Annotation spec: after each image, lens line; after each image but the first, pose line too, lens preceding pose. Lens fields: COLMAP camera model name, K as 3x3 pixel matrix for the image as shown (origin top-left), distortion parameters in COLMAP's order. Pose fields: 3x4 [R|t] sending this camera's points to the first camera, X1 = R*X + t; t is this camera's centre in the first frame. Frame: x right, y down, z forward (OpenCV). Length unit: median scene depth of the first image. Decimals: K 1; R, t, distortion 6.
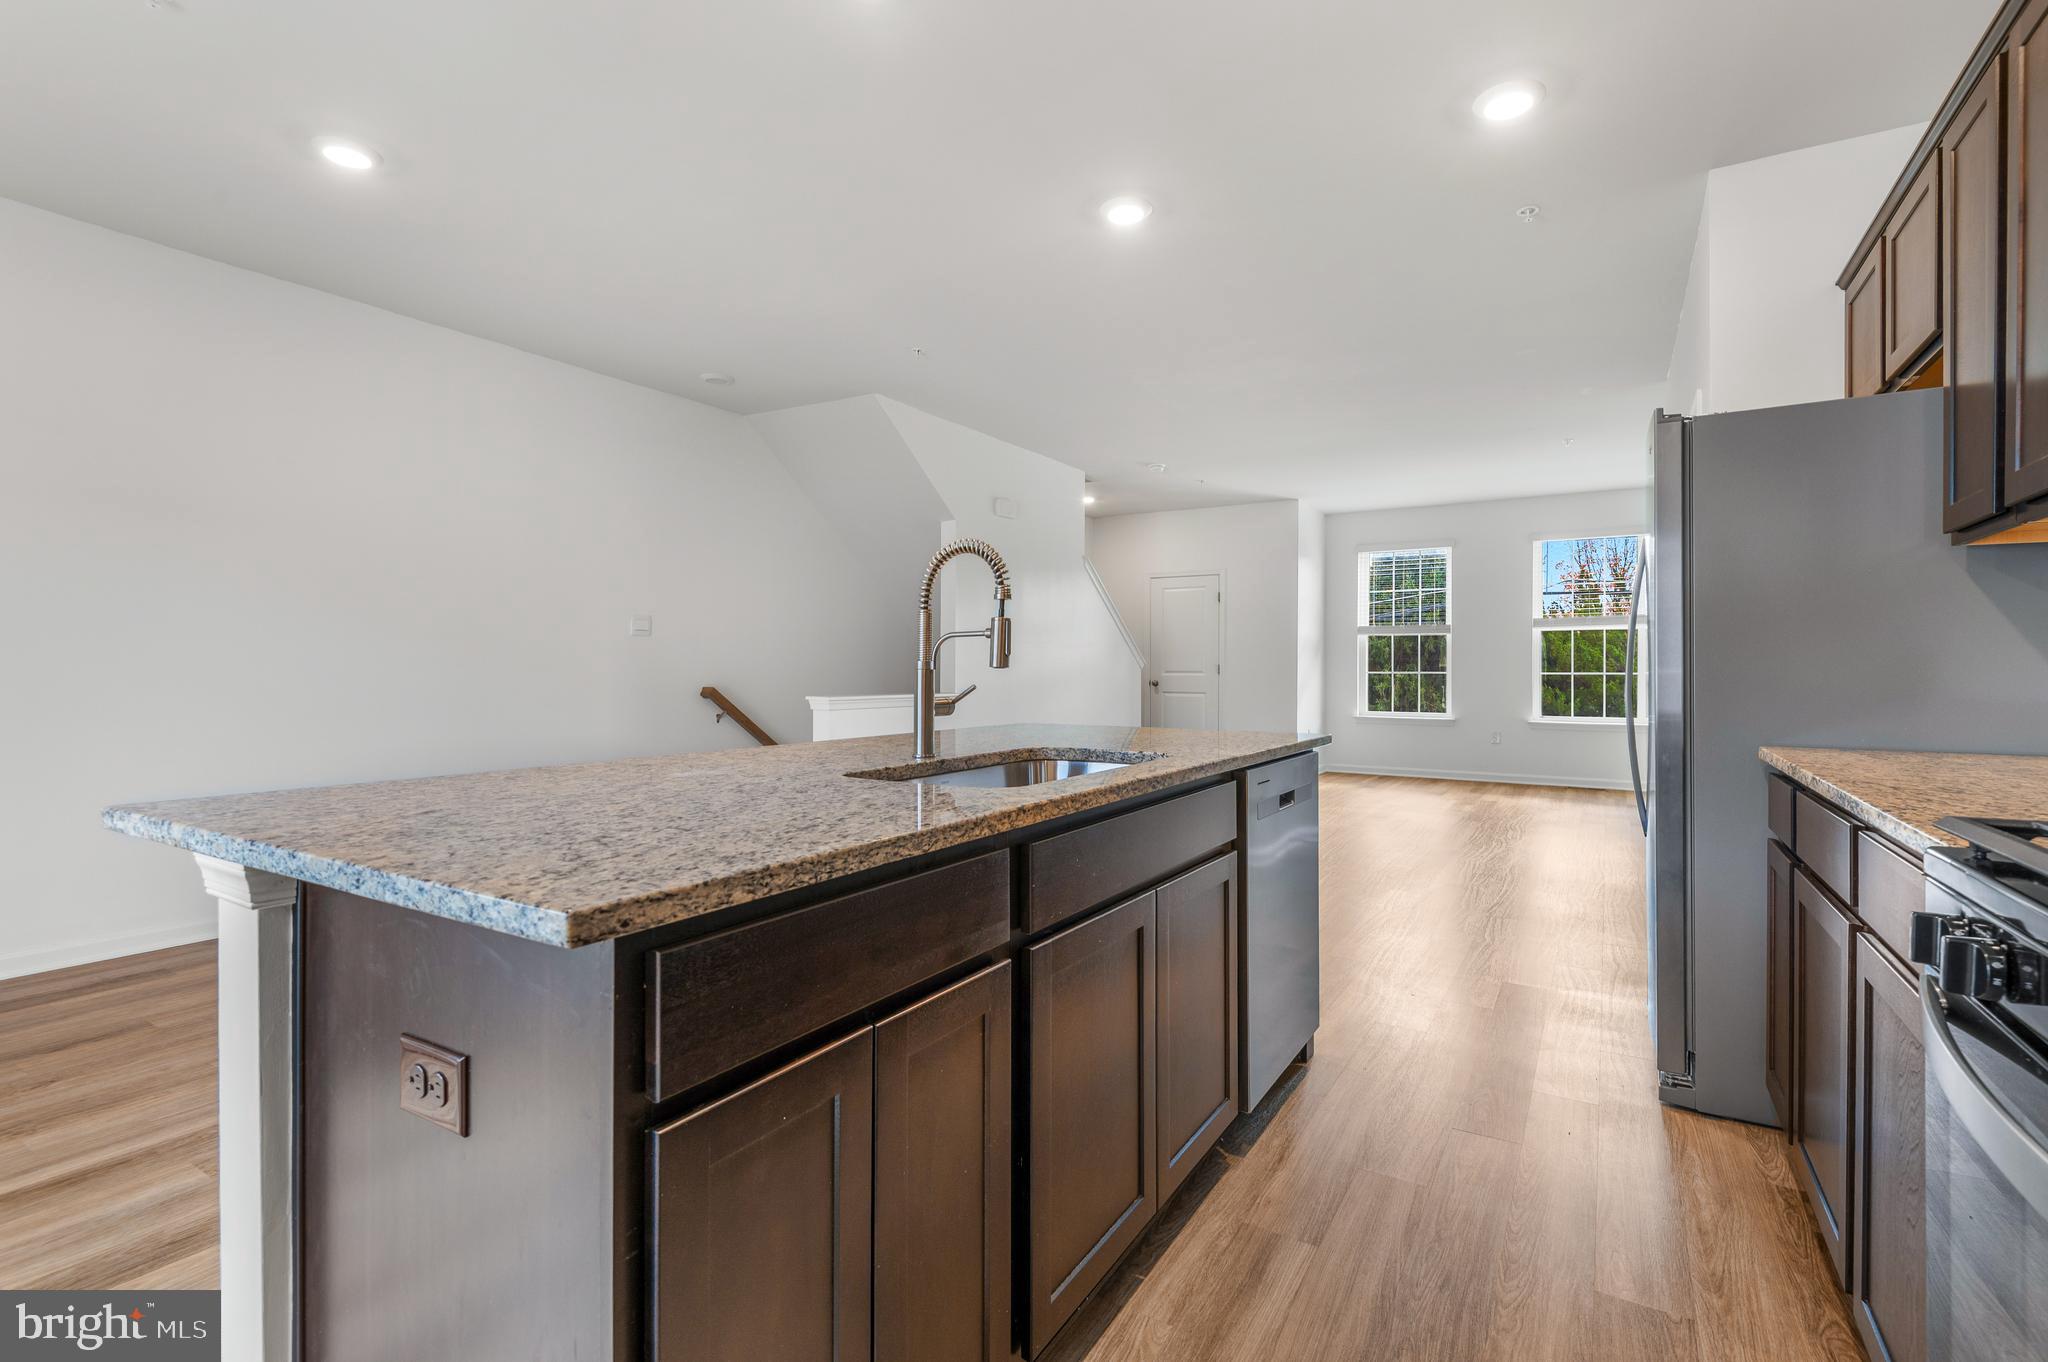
lens RADIAL K [[949.7, 0, 1012.4], [0, 949.7, 671.6], [0, 0, 1]] dist [-0.003324, -0.002937]
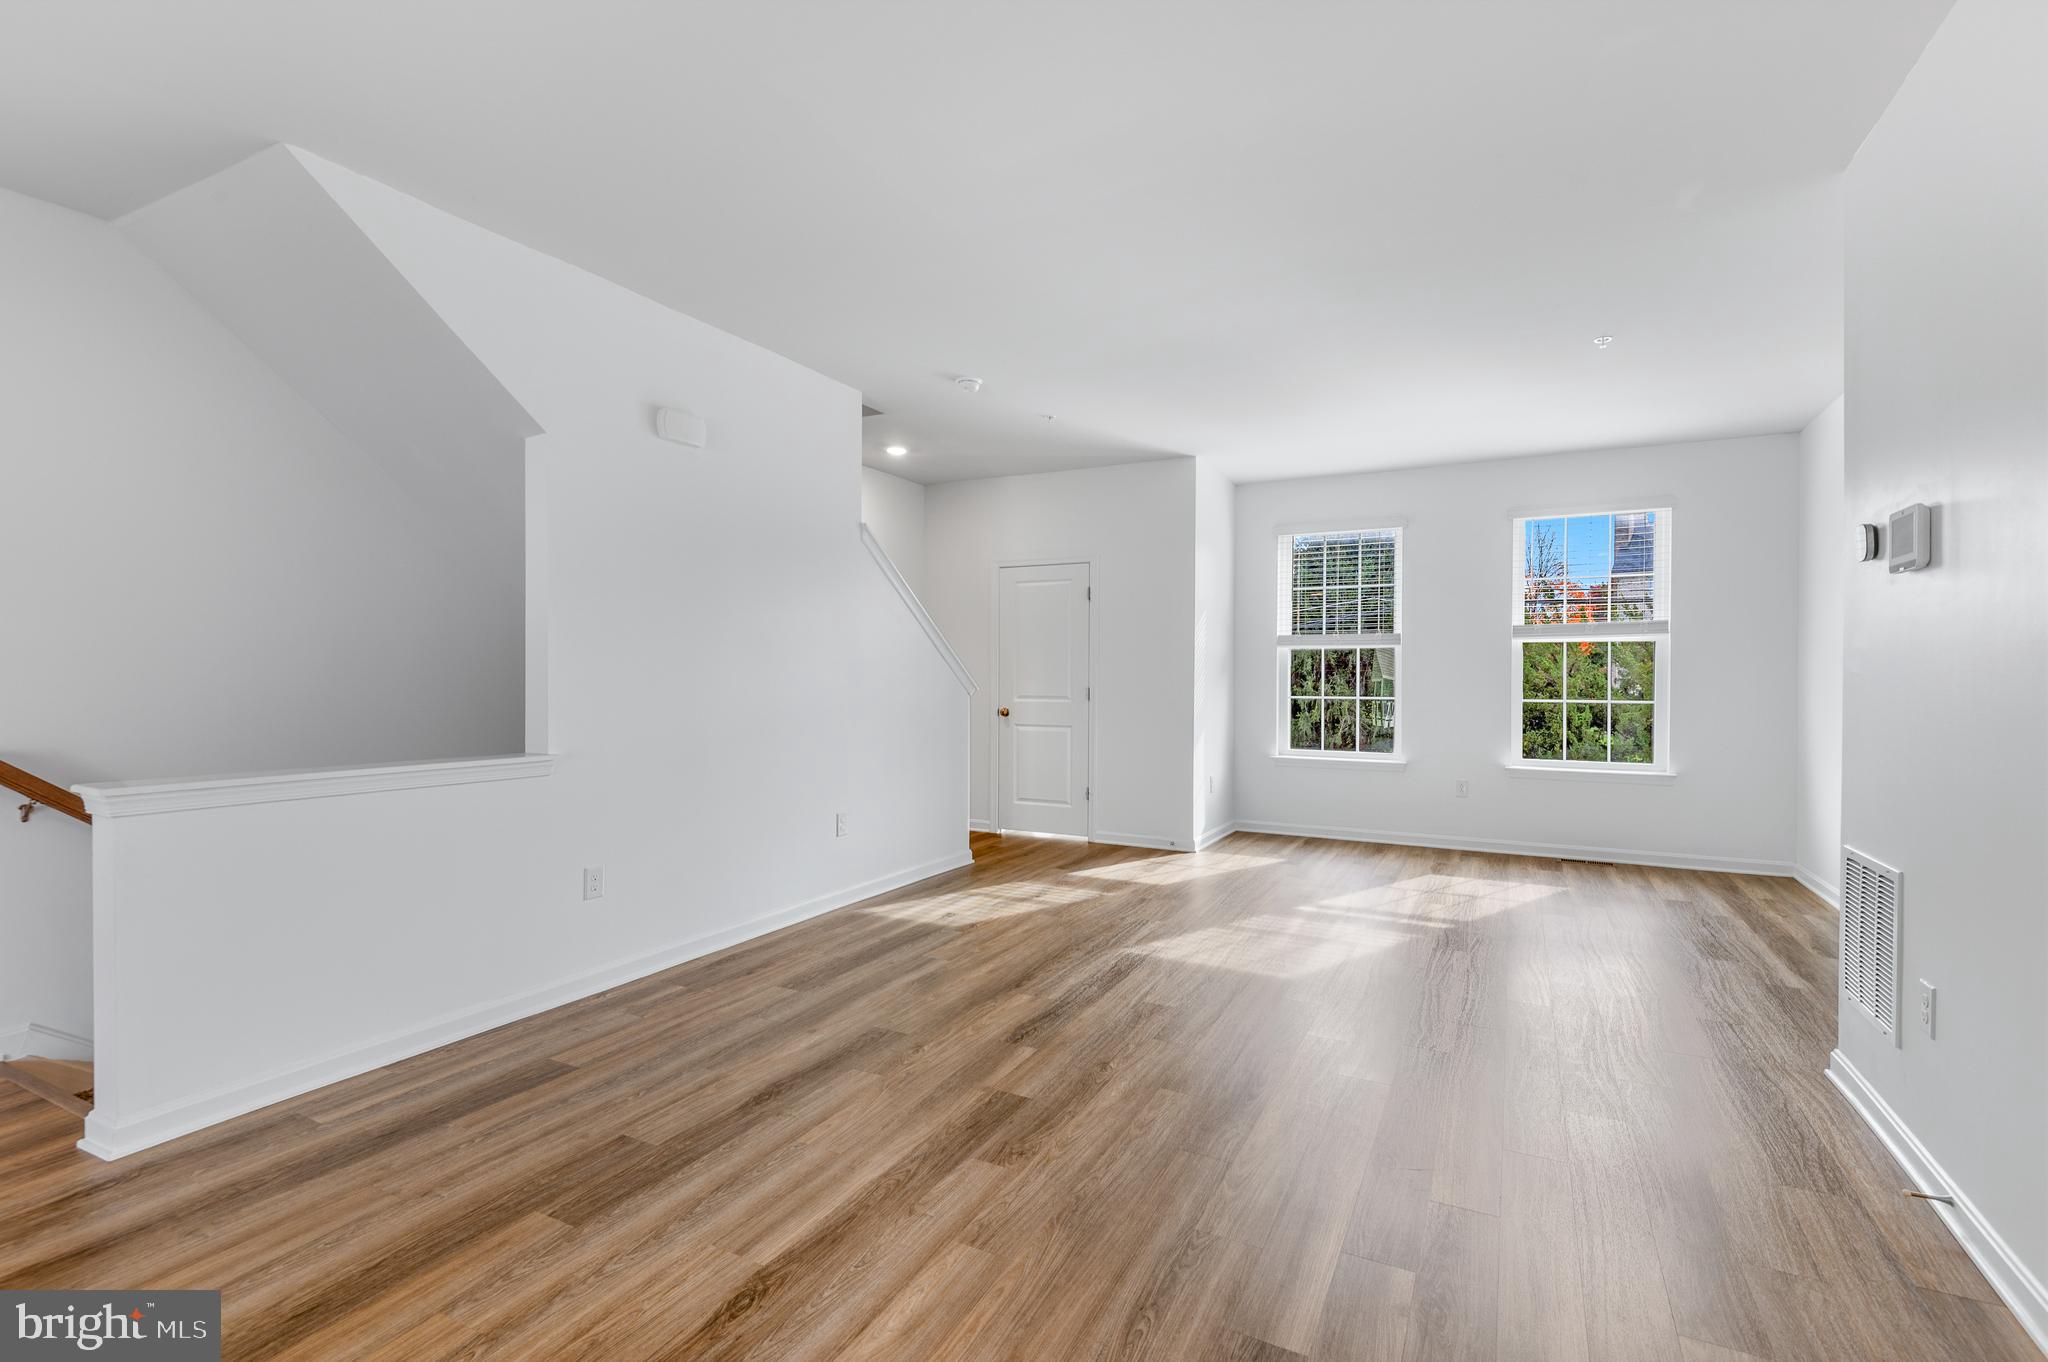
lens RADIAL K [[949.7, 0, 1024.2], [0, 949.7, 679.1], [0, 0, 1]] dist [-0.003324, -0.002937]
pose [[0.996295, 0.000538, 0.085999, 0.111239], [-0.000335, 0.999997, -0.002373, -0.012741], [-0.086000, 0.002336, 0.996292, 0.299492]]
